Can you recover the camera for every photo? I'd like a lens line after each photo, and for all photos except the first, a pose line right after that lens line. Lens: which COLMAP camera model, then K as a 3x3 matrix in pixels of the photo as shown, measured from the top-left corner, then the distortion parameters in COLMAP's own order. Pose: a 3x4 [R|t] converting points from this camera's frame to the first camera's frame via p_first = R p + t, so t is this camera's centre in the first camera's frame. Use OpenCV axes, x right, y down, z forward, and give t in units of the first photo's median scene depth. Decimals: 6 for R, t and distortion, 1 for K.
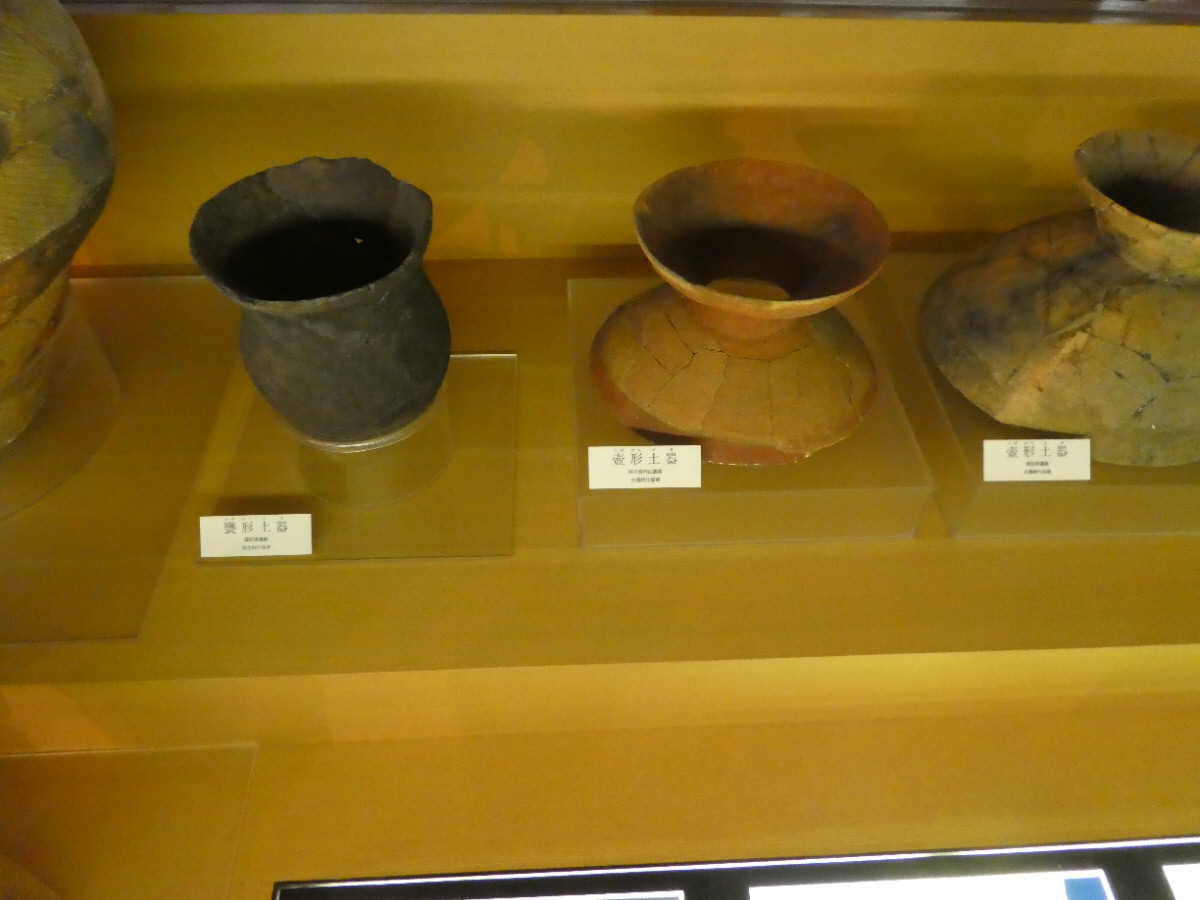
lens RADIAL K [[840.6, 0, 595.7], [0, 840.6, 445.1], [0, 0, 1]] dist [-0.010518, -0.001172]
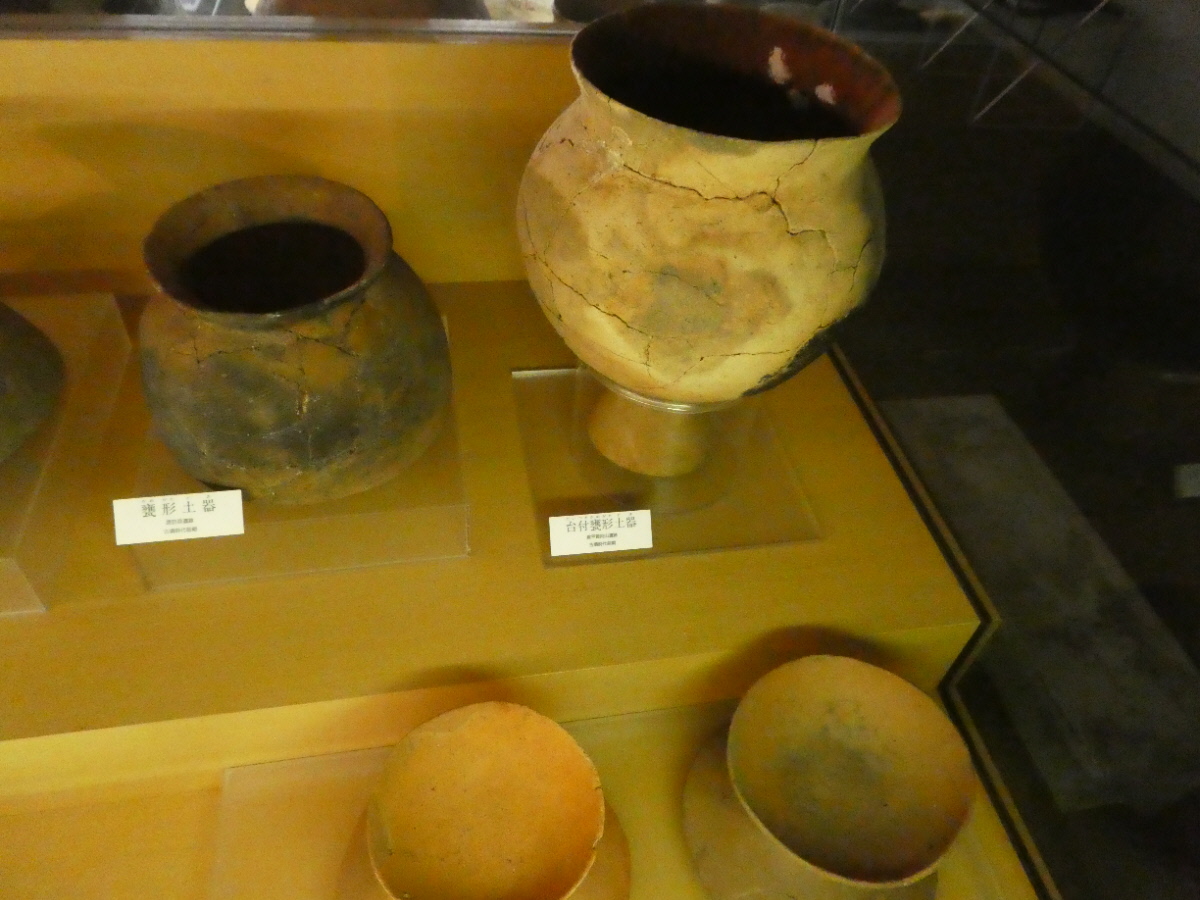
lens RADIAL K [[840.6, 0, 587.9], [0, 840.6, 455.9], [0, 0, 1]] dist [-0.010518, -0.001172]
pose [[0.992468, -0.074348, 0.097361, 0.875268], [0.076466, 0.996906, -0.018206, 0.001938], [-0.095706, 0.025513, 0.995083, 0.068299]]
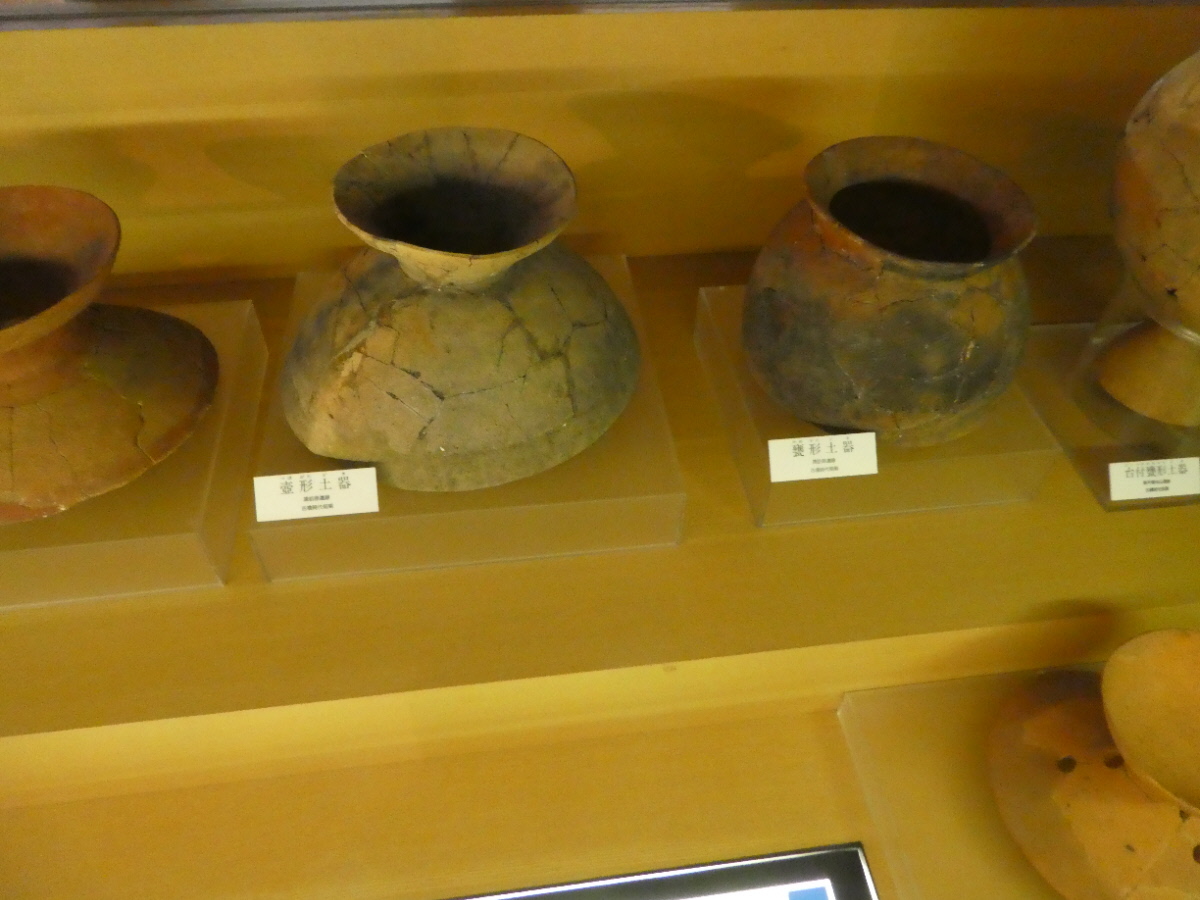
lens RADIAL K [[840.6, 0, 614.0], [0, 840.6, 453.6], [0, 0, 1]] dist [-0.010518, -0.001172]
pose [[0.996454, -0.072899, 0.042013, 0.815424], [0.073180, 0.997305, -0.005188, 0.001826], [-0.041521, 0.008244, 0.999104, 0.066627]]
